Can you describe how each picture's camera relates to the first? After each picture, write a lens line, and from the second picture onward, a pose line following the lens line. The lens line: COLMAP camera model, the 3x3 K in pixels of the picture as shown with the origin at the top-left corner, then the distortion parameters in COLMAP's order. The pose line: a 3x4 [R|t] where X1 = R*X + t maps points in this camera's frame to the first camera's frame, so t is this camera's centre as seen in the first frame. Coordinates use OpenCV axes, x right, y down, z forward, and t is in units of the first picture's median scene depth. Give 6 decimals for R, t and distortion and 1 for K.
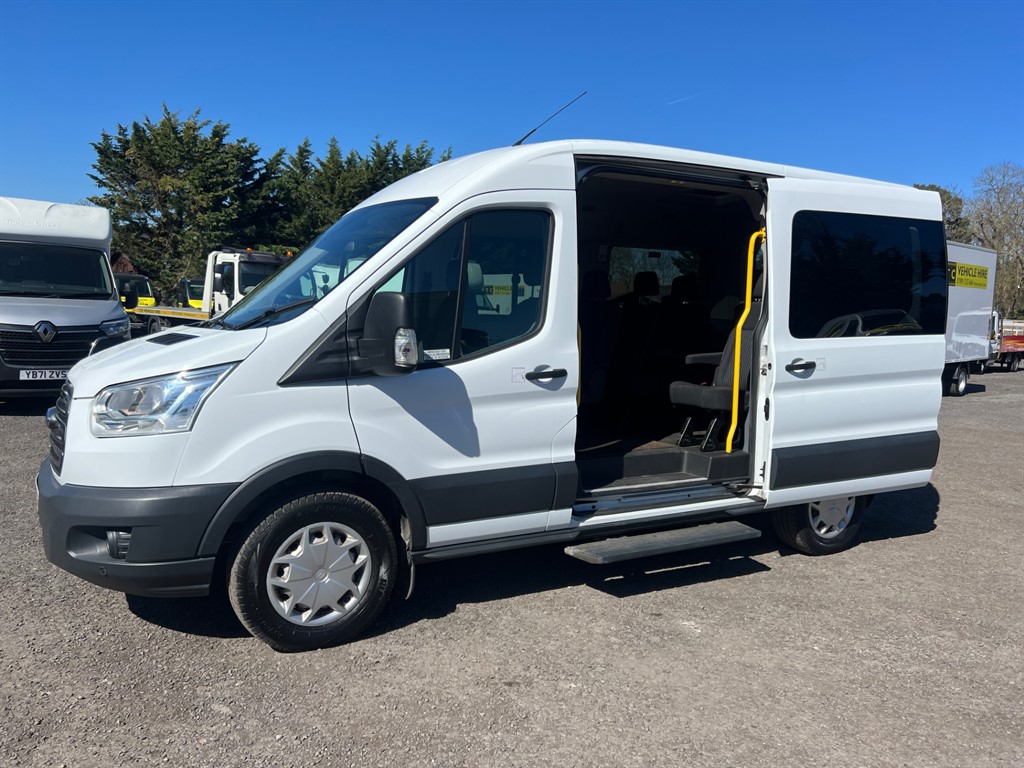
lens RADIAL K [[762.1, 0, 507.8], [0, 762.1, 380.3], [0, 0, 1]] dist [0.051936, -0.050575]
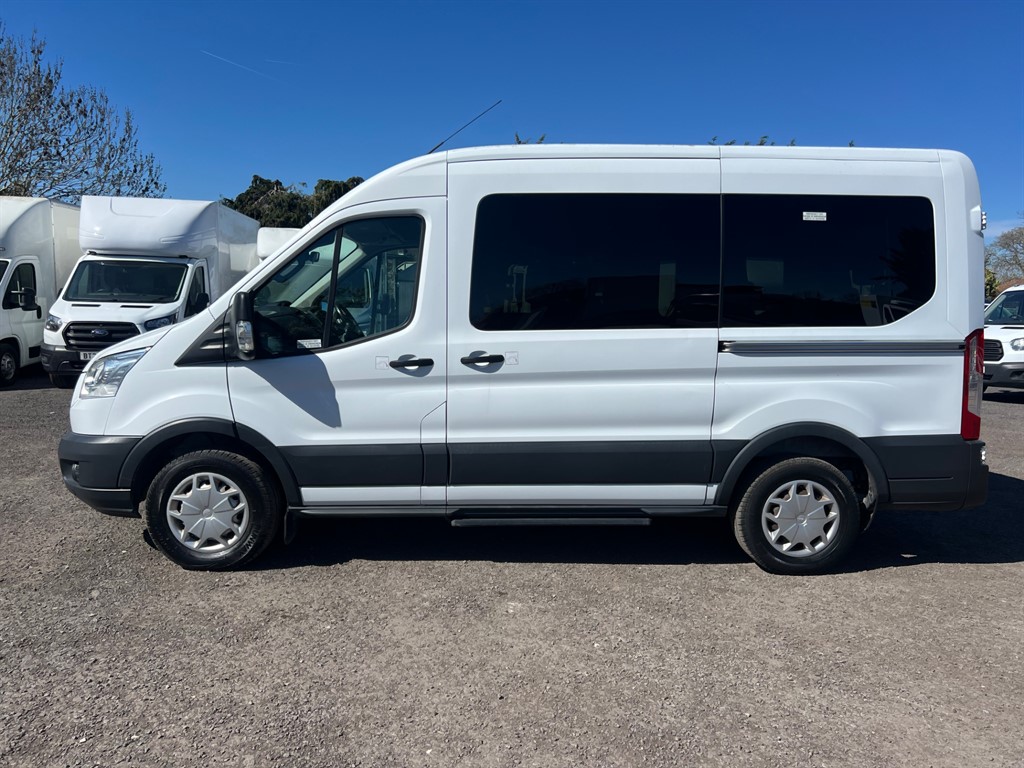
lens RADIAL K [[762.1, 0, 510.4], [0, 762.1, 379.9], [0, 0, 1]] dist [0.051936, -0.050575]
pose [[0.890951, 0.024214, -0.453454, 0.689942], [-0.028167, 0.999601, -0.001966, 0.015361], [0.453225, 0.014524, 0.891278, 0.068933]]
